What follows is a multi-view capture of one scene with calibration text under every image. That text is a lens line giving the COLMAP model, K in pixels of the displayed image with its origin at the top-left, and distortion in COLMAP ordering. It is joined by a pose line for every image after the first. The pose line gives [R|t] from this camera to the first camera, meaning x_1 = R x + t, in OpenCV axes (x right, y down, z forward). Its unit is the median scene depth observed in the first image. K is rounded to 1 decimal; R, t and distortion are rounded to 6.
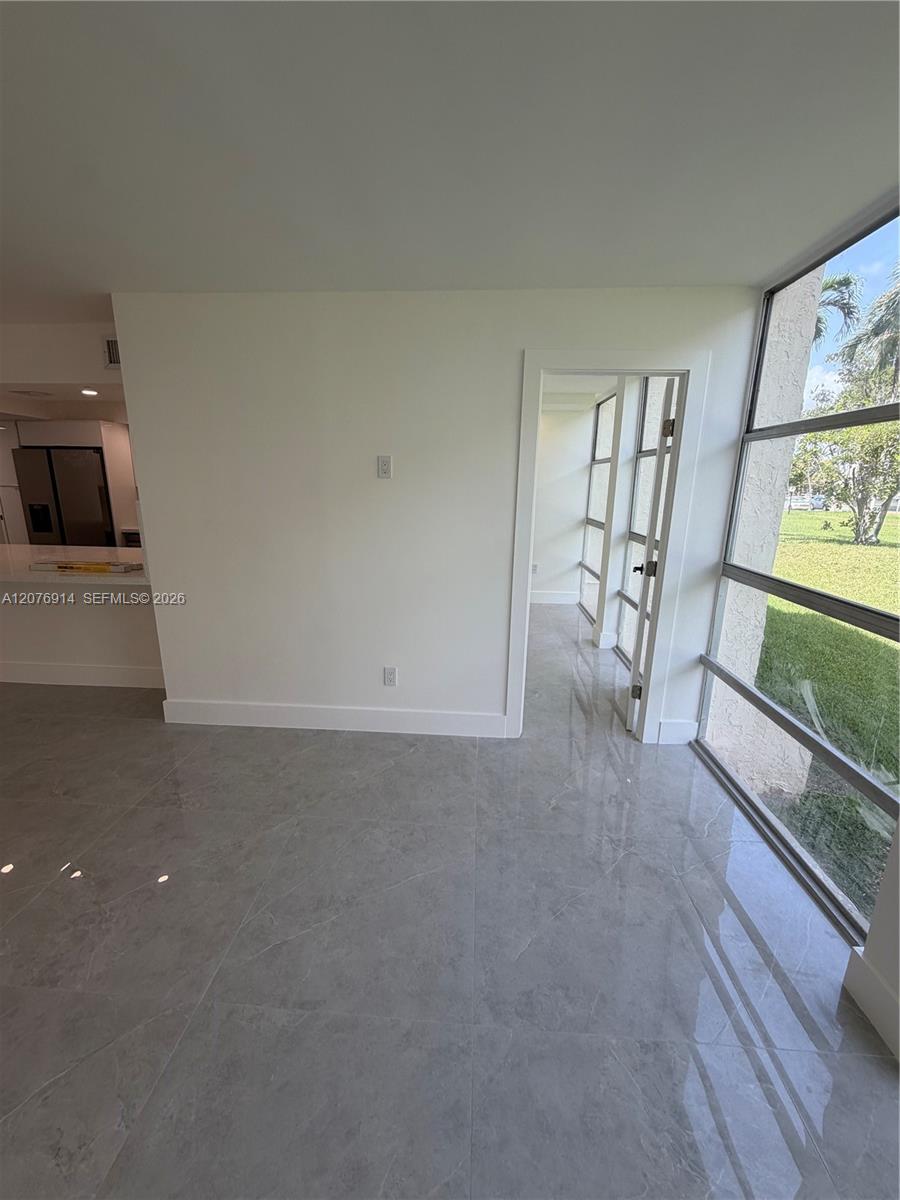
lens RADIAL K [[477.0, 0, 448.6], [0, 477.0, 597.9], [0, 0, 1]] dist [0.000501, -0.000025]
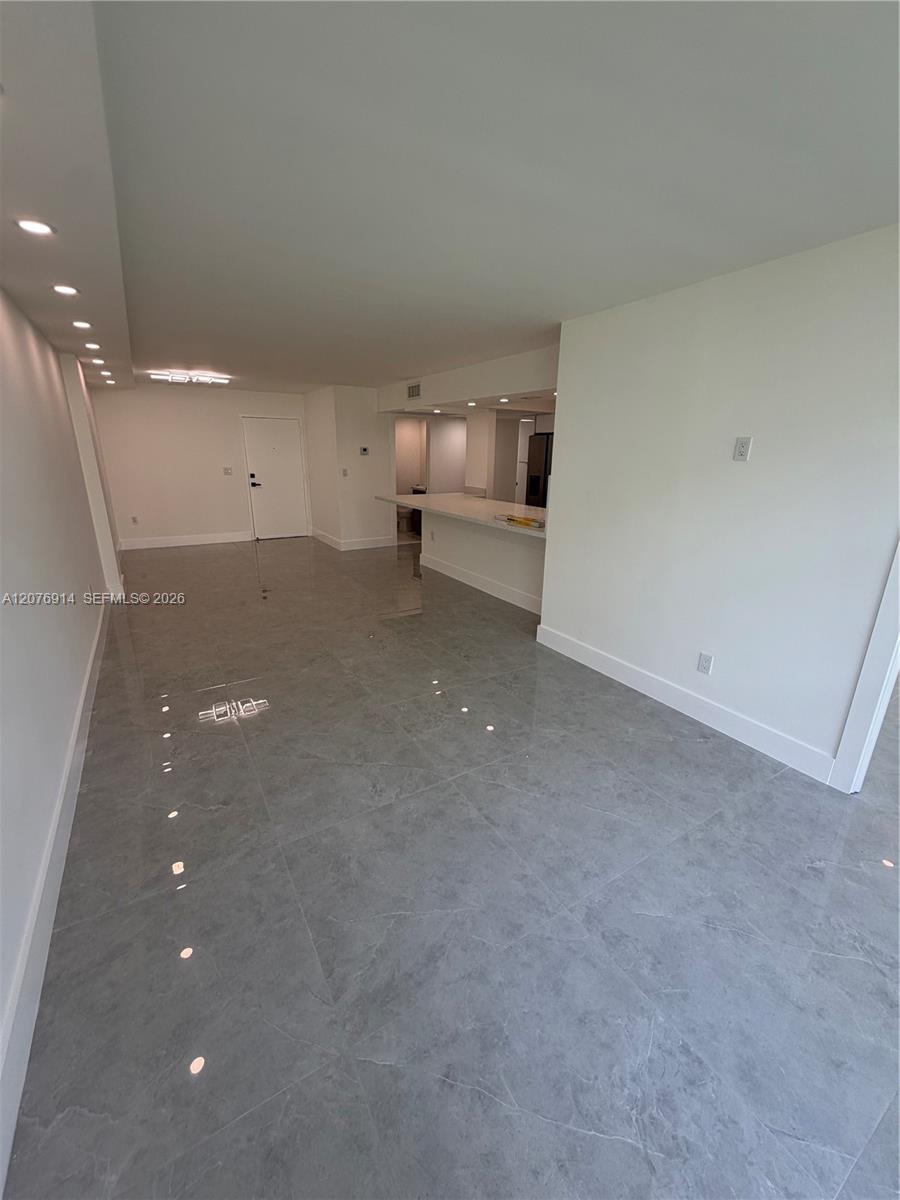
lens RADIAL K [[477.0, 0, 448.6], [0, 477.0, 597.9], [0, 0, 1]] dist [0.000501, -0.000025]
pose [[0.573282, 0.234736, -0.785014, 0.356197], [-0.198046, 0.969373, 0.145234, -0.005562], [0.795063, 0.072209, 0.602213, -0.026949]]
